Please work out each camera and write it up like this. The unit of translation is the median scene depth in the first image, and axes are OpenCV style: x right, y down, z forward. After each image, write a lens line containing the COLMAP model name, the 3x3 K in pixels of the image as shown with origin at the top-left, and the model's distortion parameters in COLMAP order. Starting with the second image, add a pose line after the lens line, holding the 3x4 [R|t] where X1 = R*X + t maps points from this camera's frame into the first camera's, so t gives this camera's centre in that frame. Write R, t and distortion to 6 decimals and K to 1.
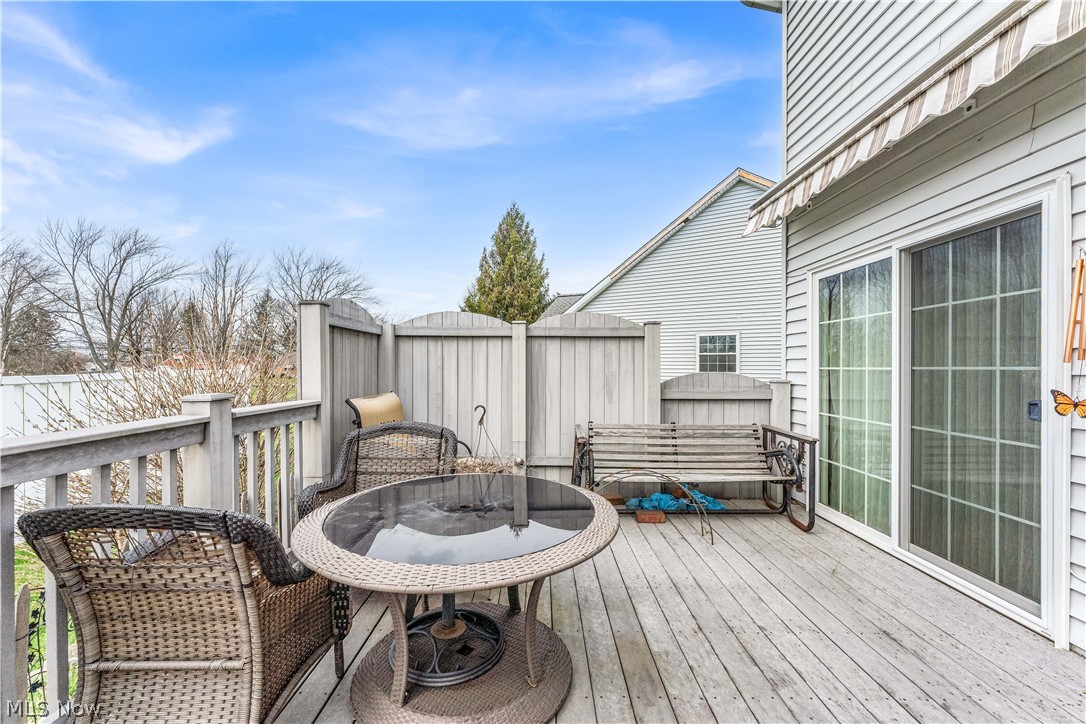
lens RADIAL K [[439.8, 0, 536.7], [0, 439.8, 369.2], [0, 0, 1]] dist [0.000400, 0.000198]
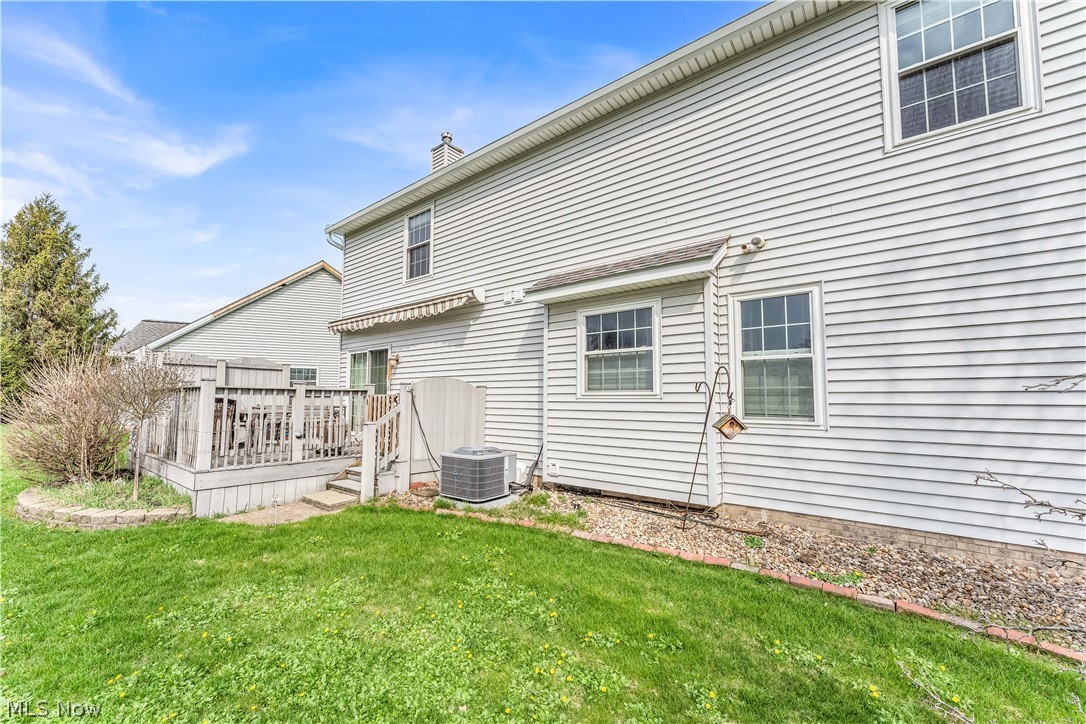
lens RADIAL K [[439.8, 0, 536.7], [0, 439.8, 369.2], [0, 0, 1]] dist [0.000400, 0.000198]
pose [[0.623019, 0.052110, 0.780469, -0.802306], [0.003429, 0.997587, -0.069343, 0.097120], [-0.782199, 0.045878, 0.621337, -1.647612]]
